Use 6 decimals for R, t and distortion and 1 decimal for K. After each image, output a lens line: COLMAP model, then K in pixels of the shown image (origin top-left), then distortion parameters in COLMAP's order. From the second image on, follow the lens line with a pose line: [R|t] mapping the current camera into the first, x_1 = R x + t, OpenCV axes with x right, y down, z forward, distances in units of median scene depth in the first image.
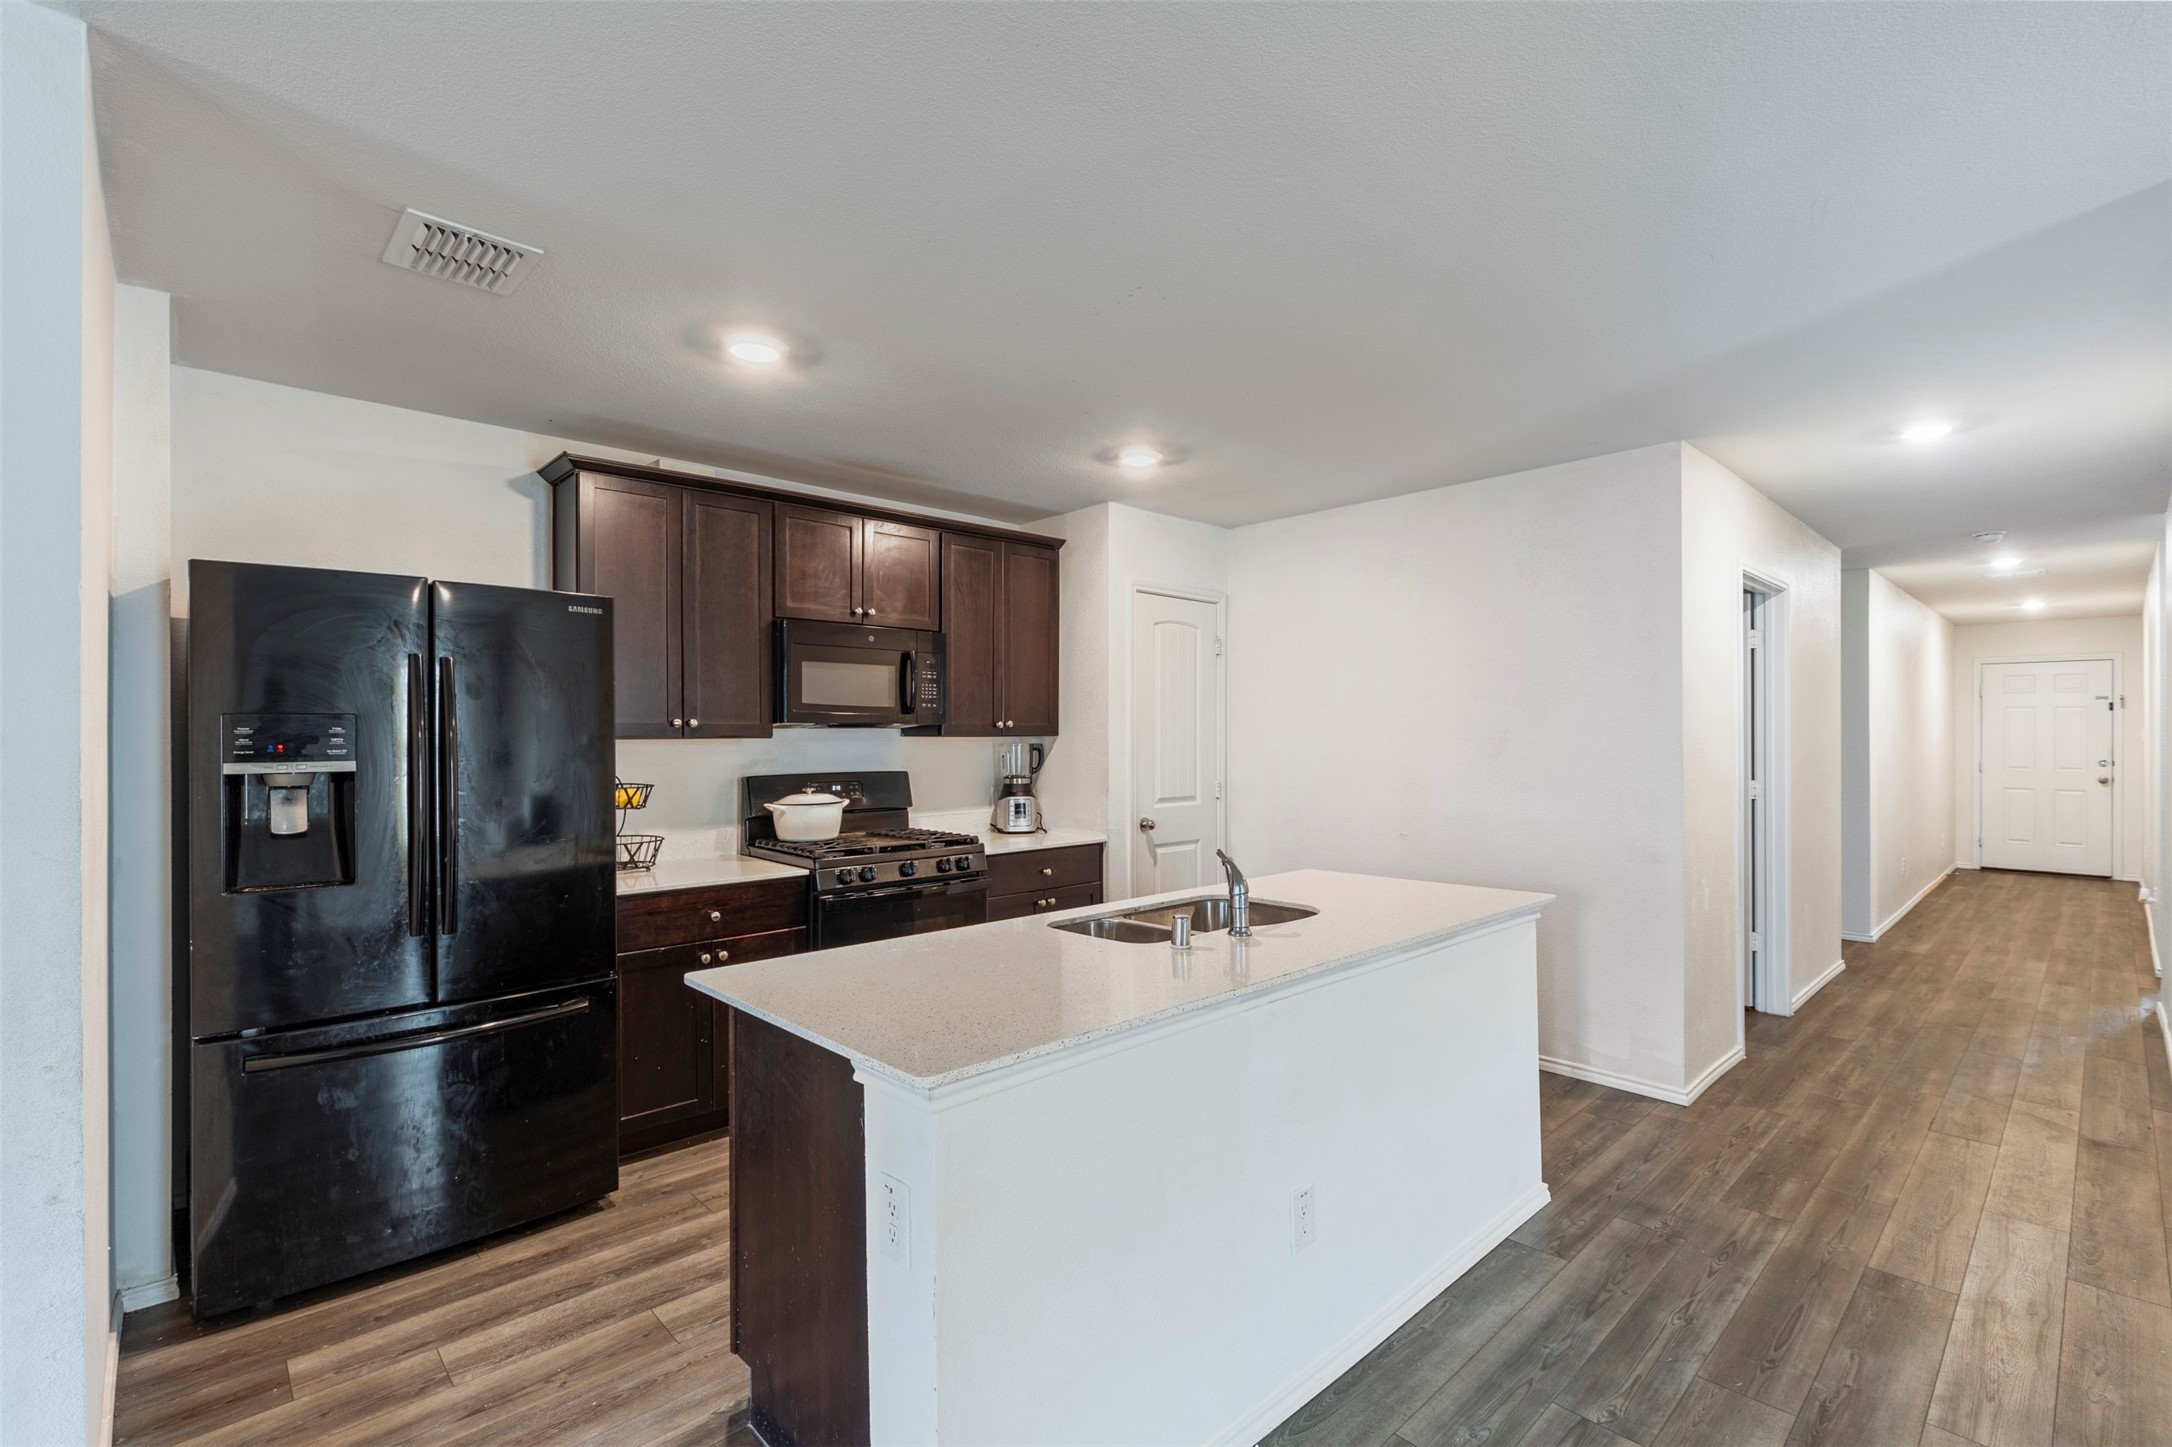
lens RADIAL K [[969.3, 0, 1097.0], [0, 969.3, 727.5], [0, 0, 1]] dist [0.001984, -0.000025]
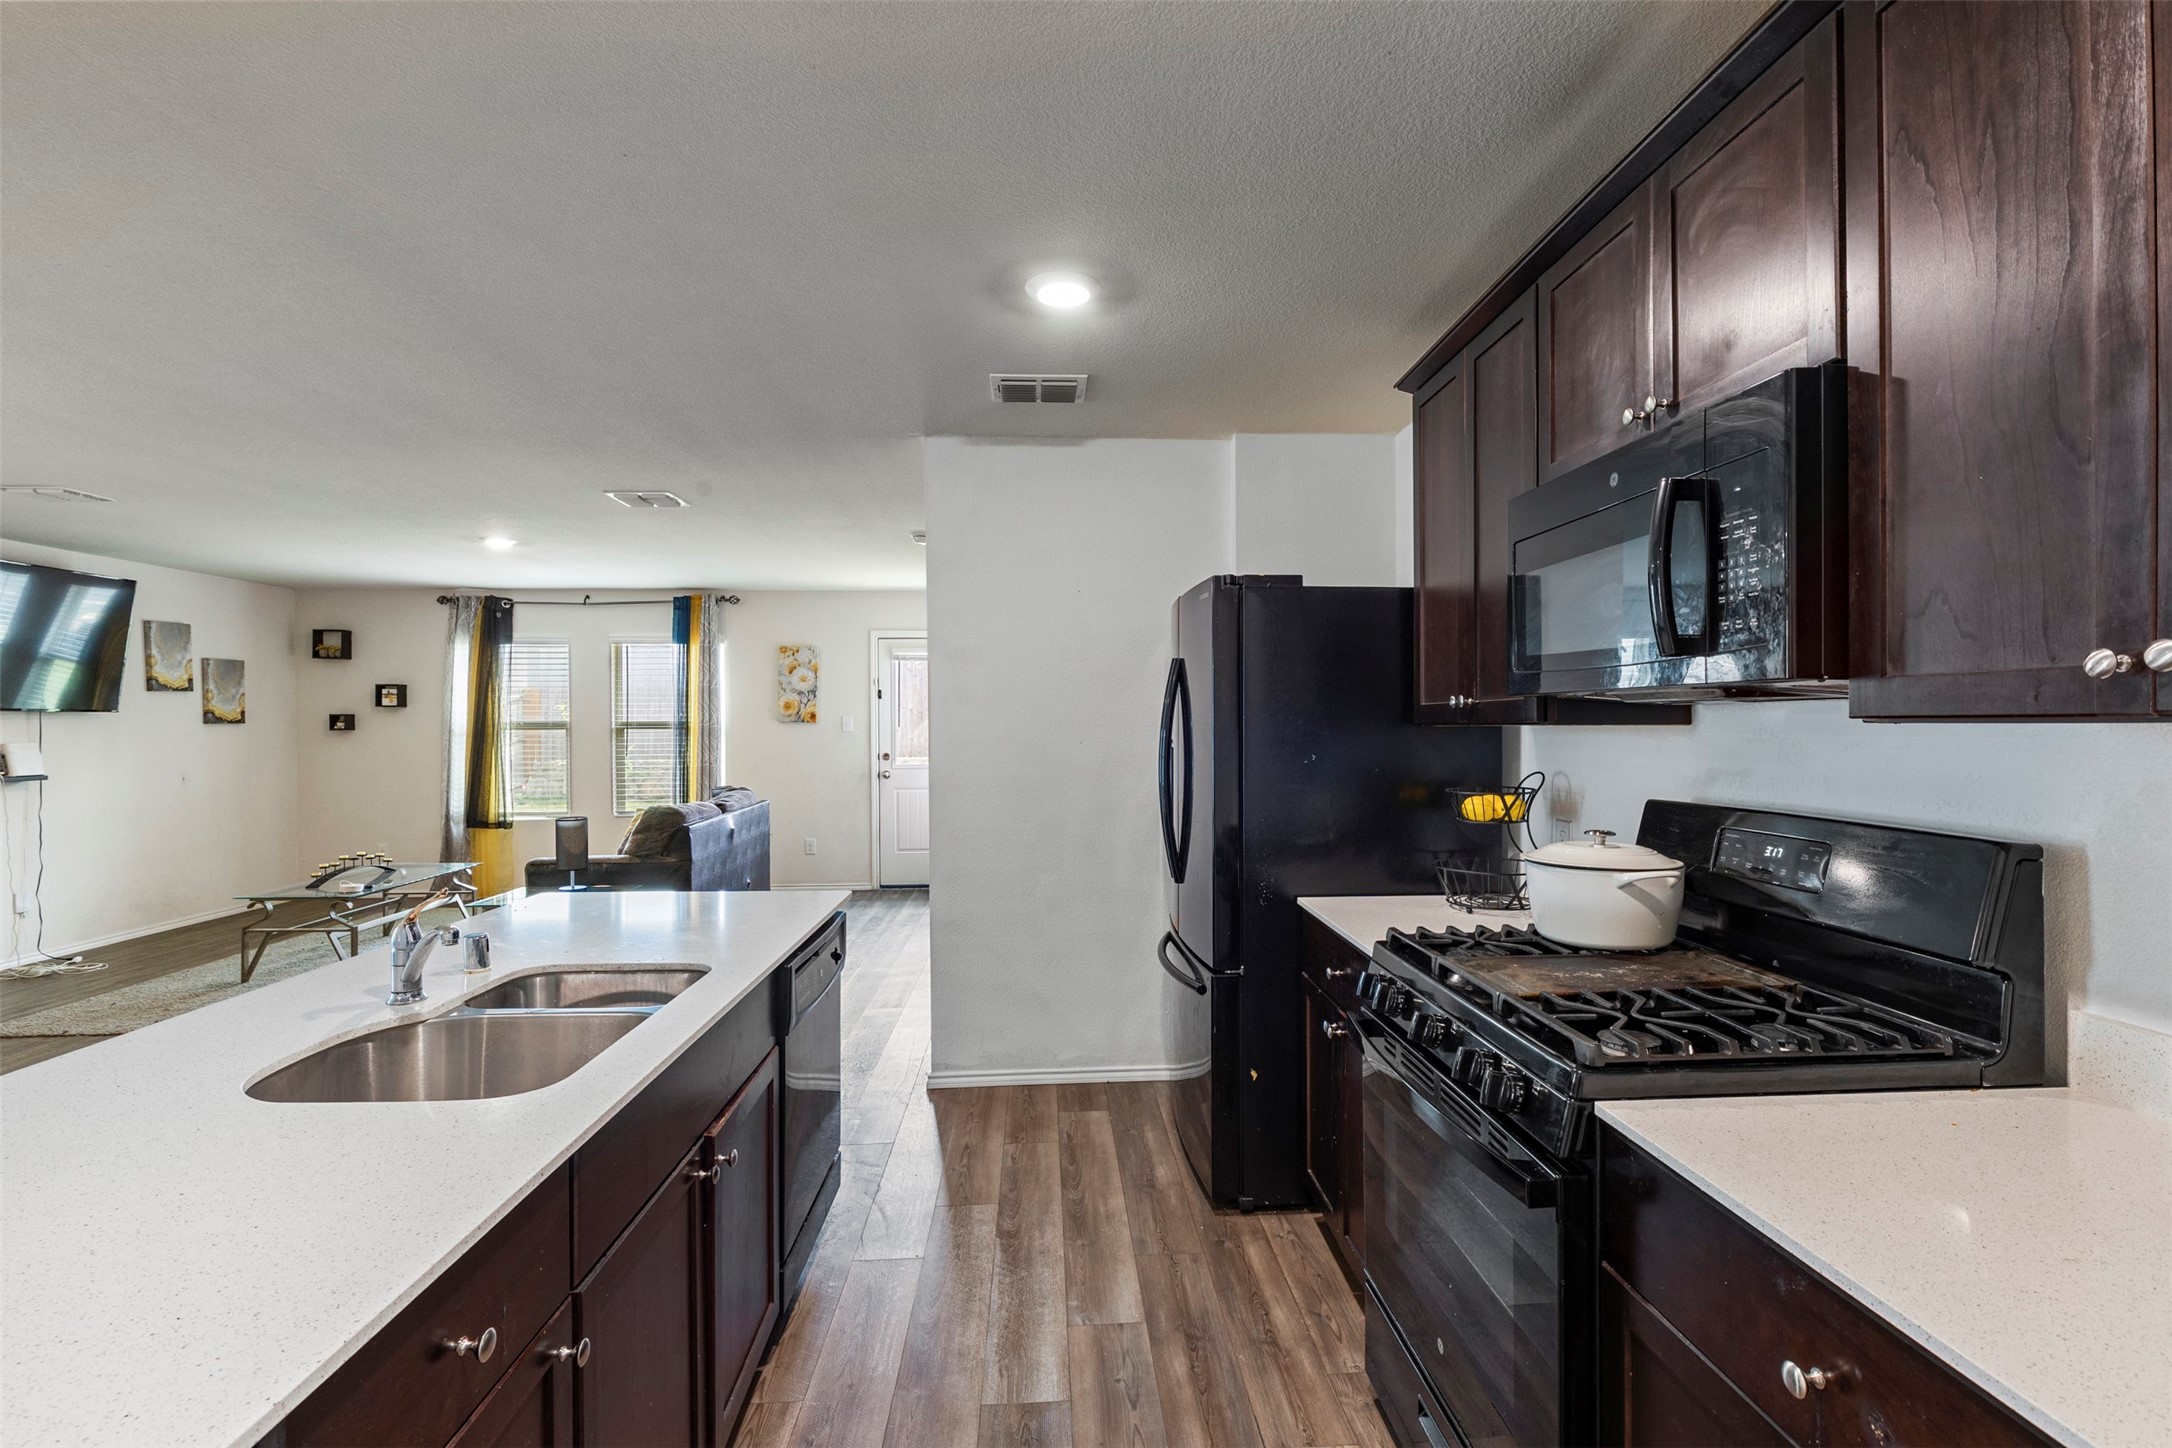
lens RADIAL K [[976.2, 0, 1094.2], [0, 976.2, 727.6], [0, 0, 1]] dist [0.000316, 0.000031]
pose [[-0.645850, 0.008649, -0.763415, 0.223202], [0.012663, 0.999920, 0.000615, 0.008770], [0.763359, -0.009269, -0.645908, 1.110940]]
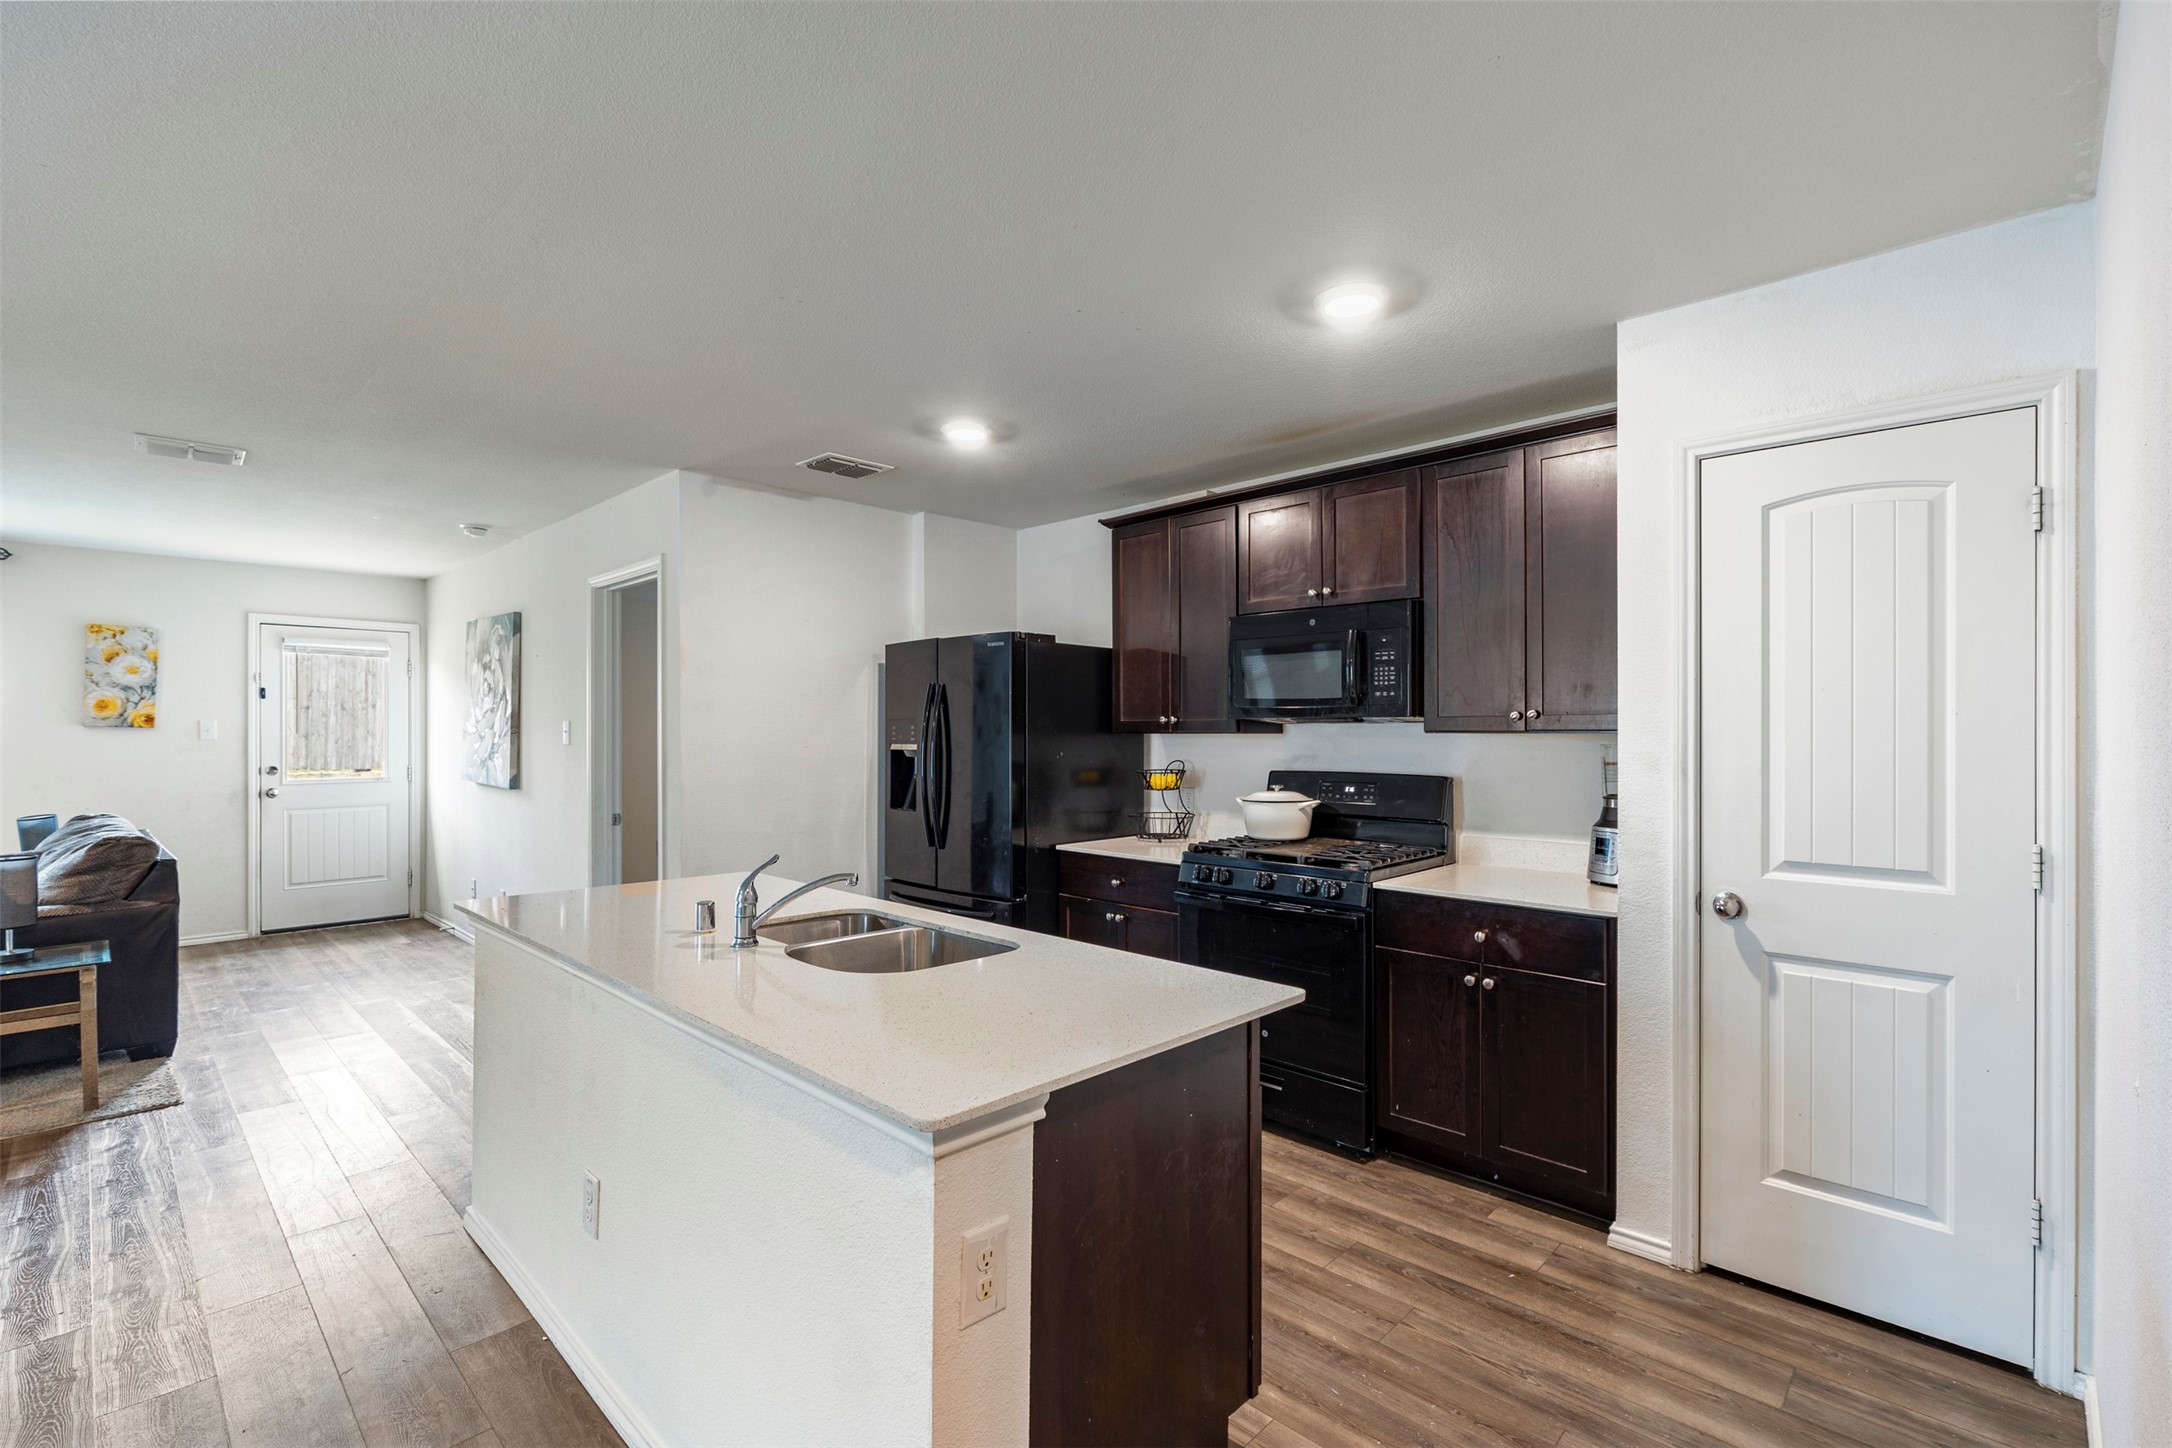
lens RADIAL K [[969.3, 0, 1097.0], [0, 969.3, 728.0], [0, 0, 1]] dist [0.001984, -0.000025]
pose [[0.043009, 0.001104, -0.999074, 0.658213], [0.008325, 0.999964, 0.001463, 0.002336], [0.999040, -0.008380, 0.042998, 0.772815]]
